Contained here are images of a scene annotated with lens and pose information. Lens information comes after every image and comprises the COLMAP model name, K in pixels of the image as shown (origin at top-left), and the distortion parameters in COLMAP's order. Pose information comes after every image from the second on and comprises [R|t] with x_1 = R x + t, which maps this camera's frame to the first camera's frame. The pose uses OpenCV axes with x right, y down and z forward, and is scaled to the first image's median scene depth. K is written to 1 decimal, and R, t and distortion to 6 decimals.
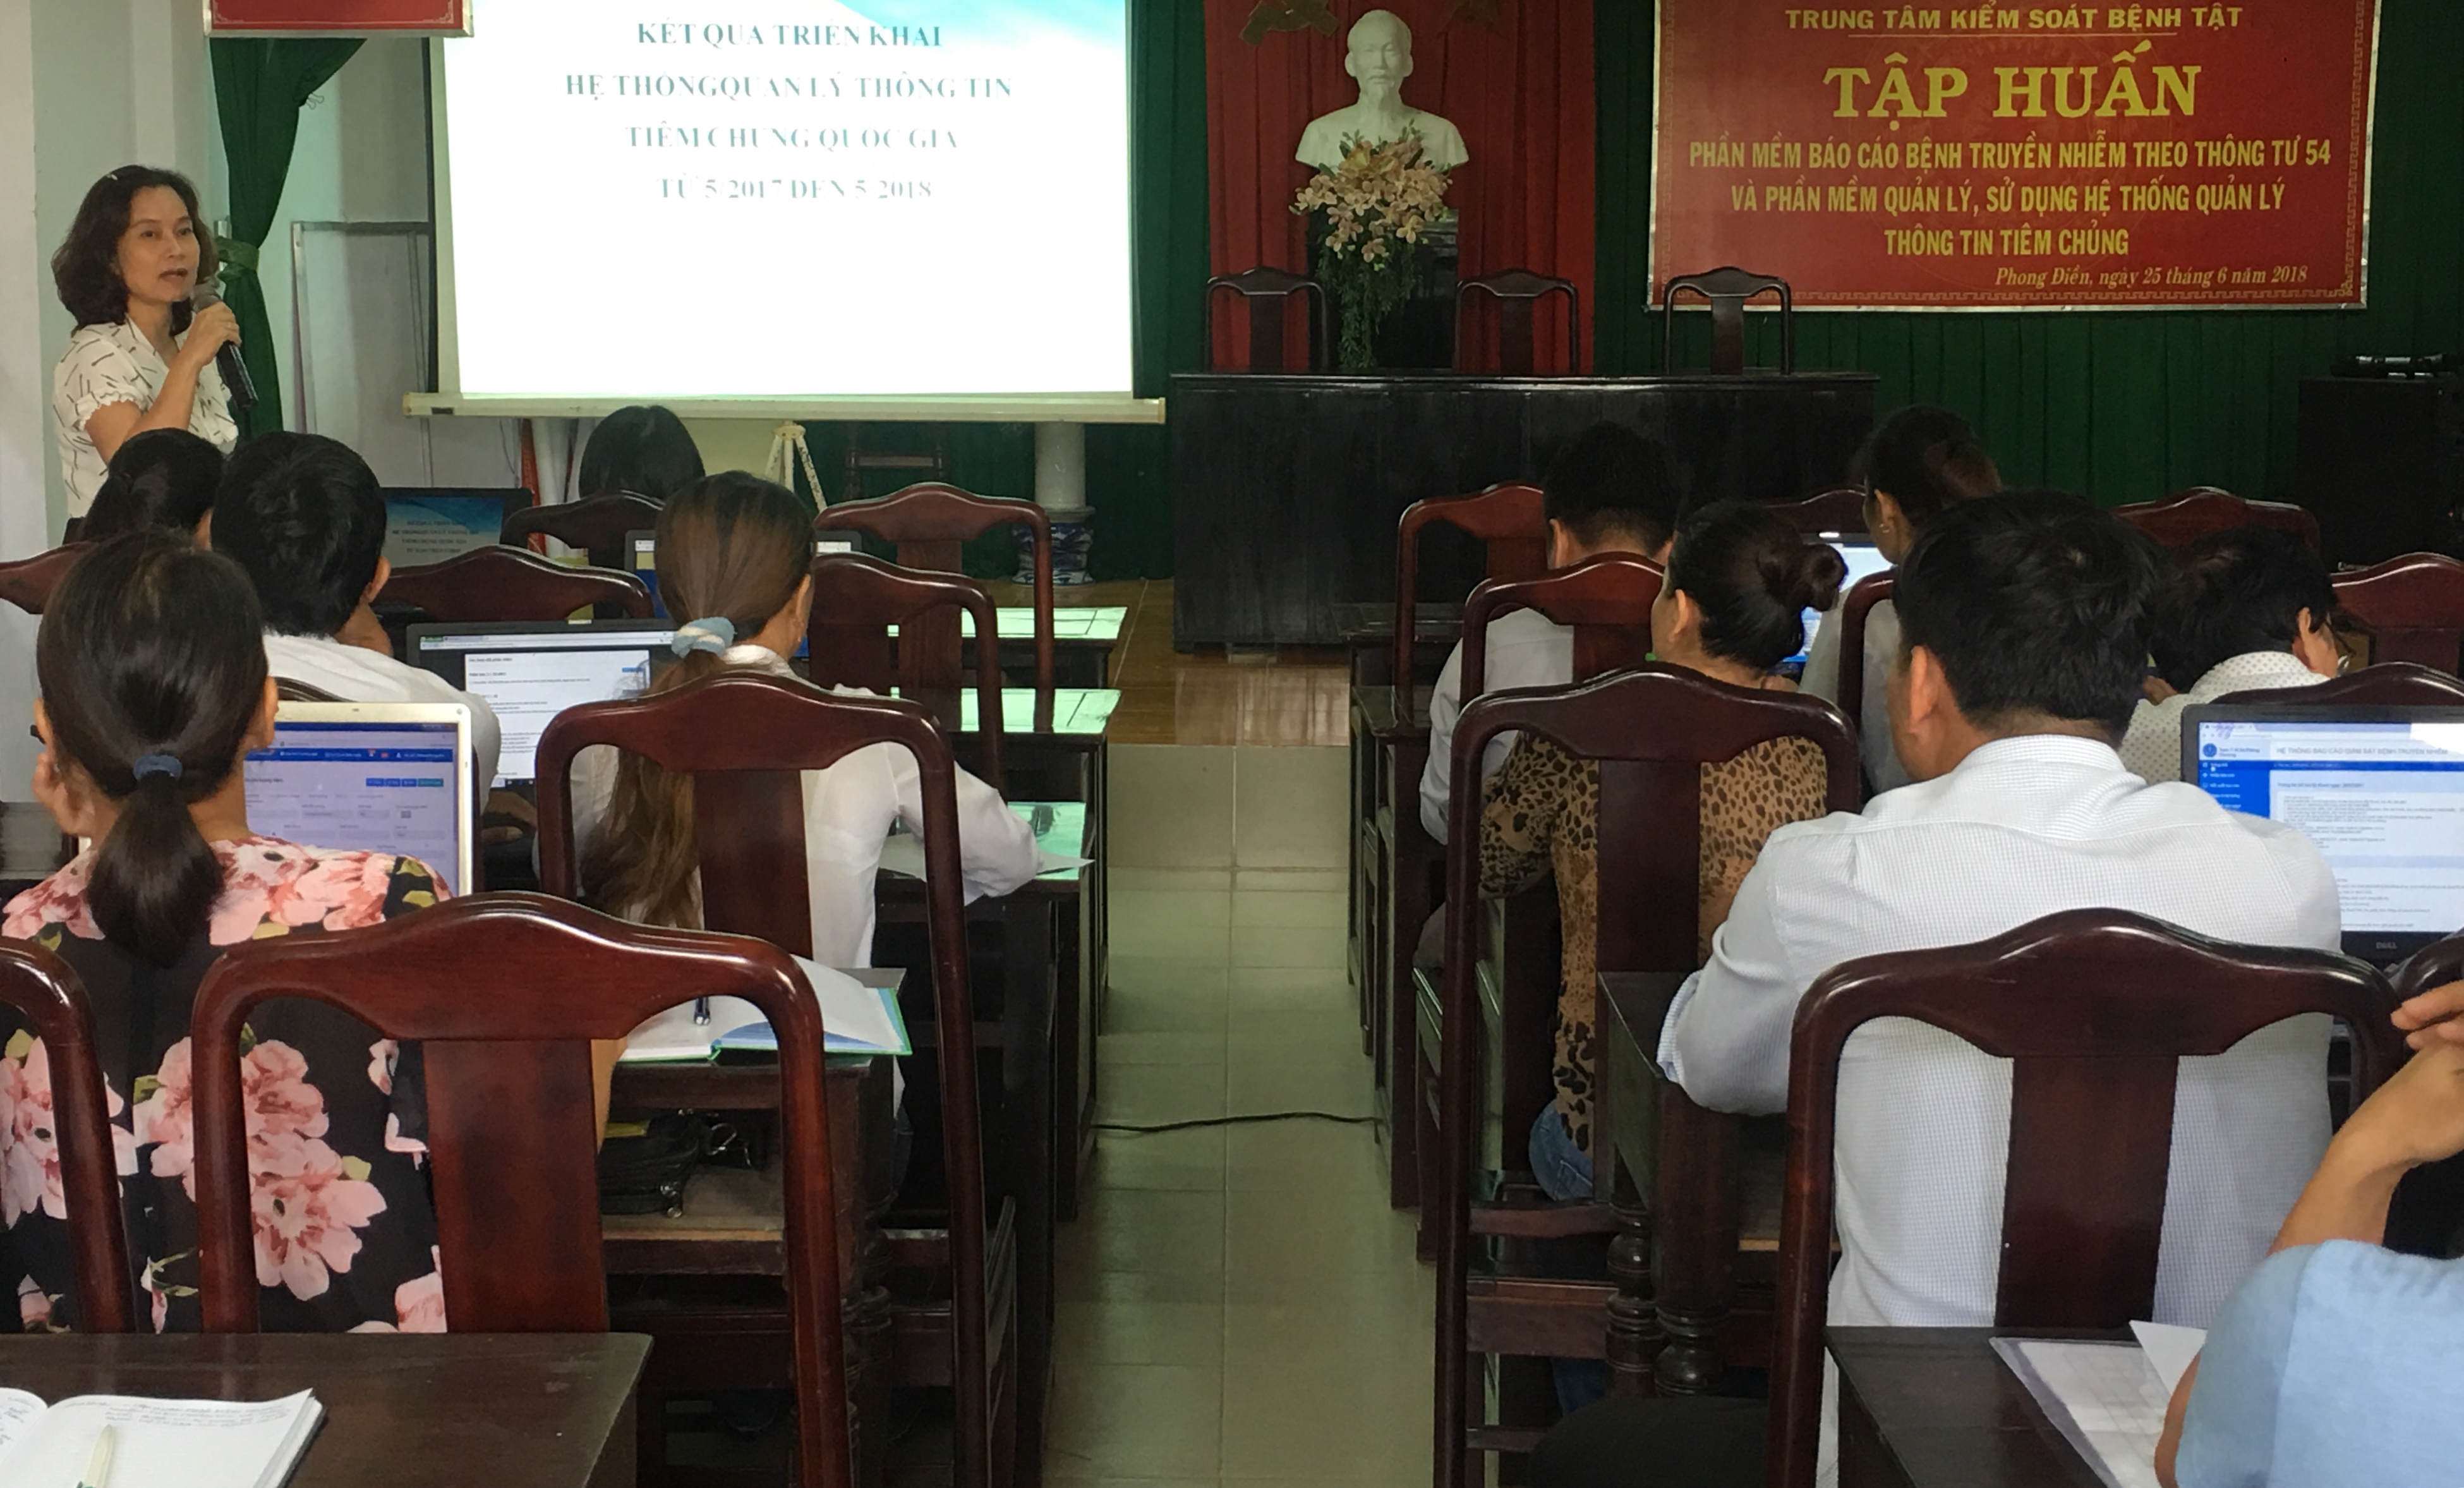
lens RADIAL K [[3391.5, 0, 1152.4], [0, 3391.5, 560.6], [0, 0, 1]] dist [0.026889, 0.000000]
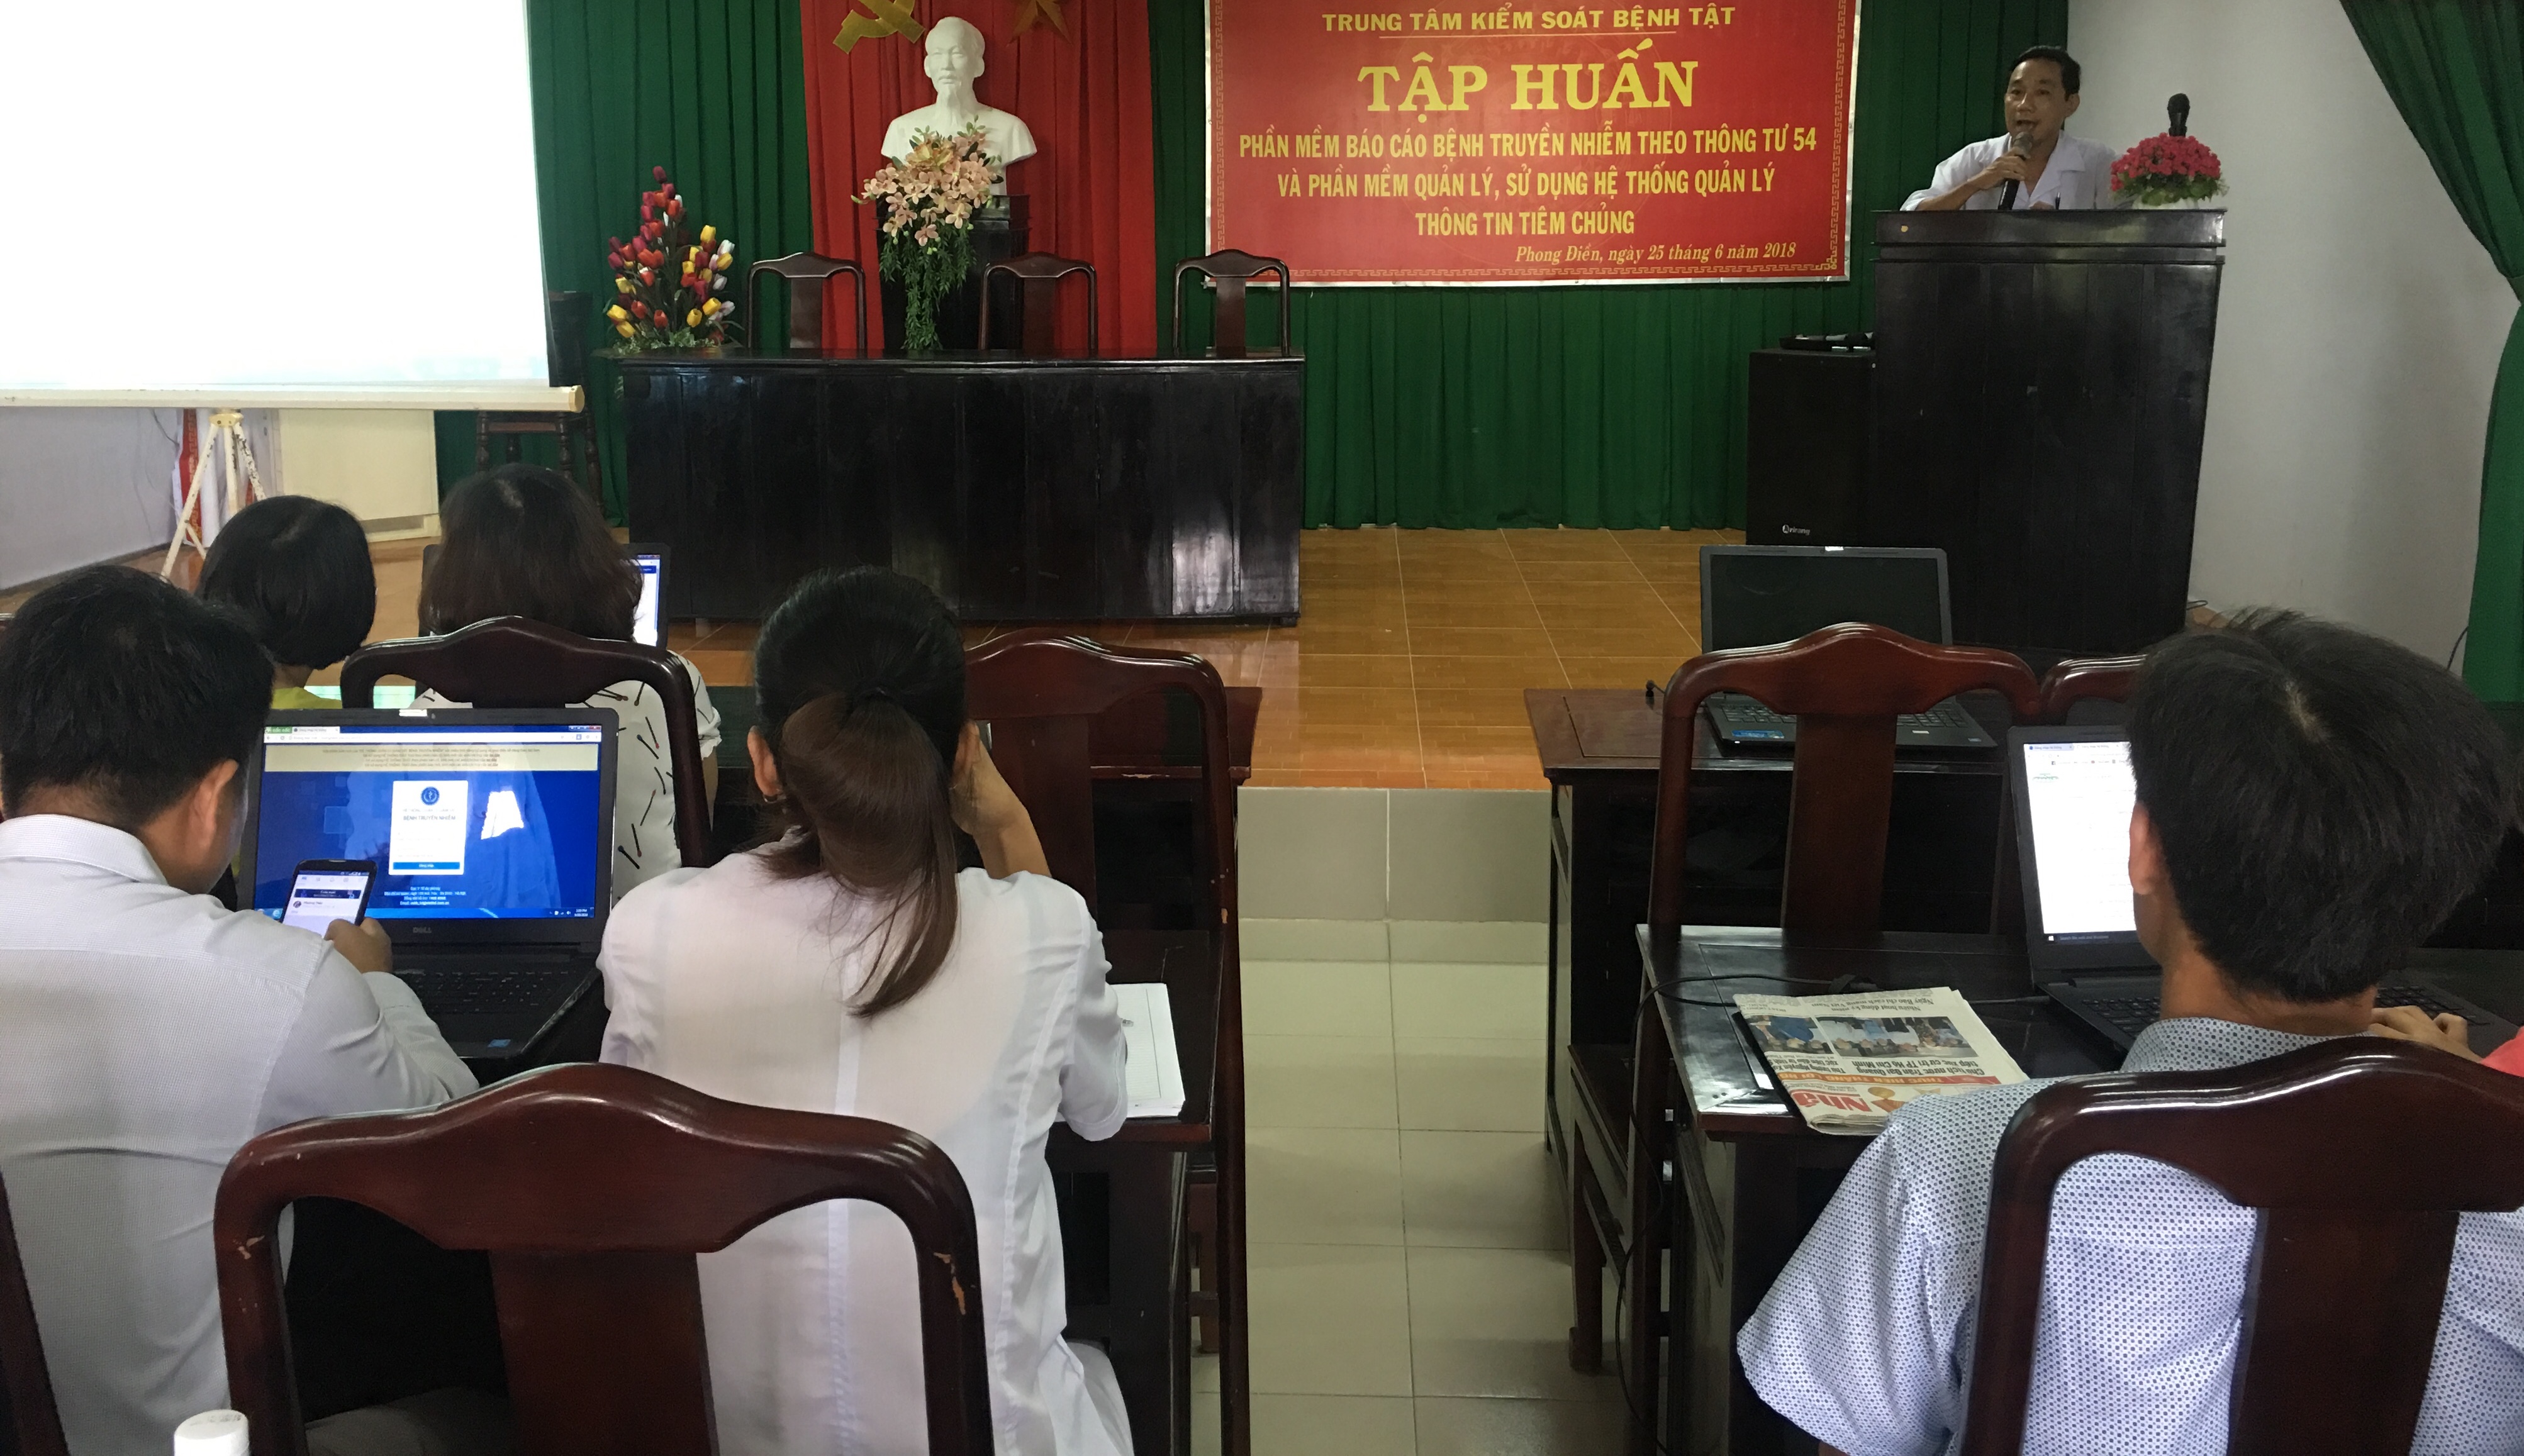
lens RADIAL K [[2149.4, 0, 1247.2], [0, 2149.4, 505.7], [0, 0, 1]] dist [0.041480, -0.002499]
pose [[0.999666, -0.004437, -0.025477, 0.178813], [0.005489, 0.999130, 0.041342, -0.030964], [0.025272, -0.041468, 0.998820, 0.290436]]
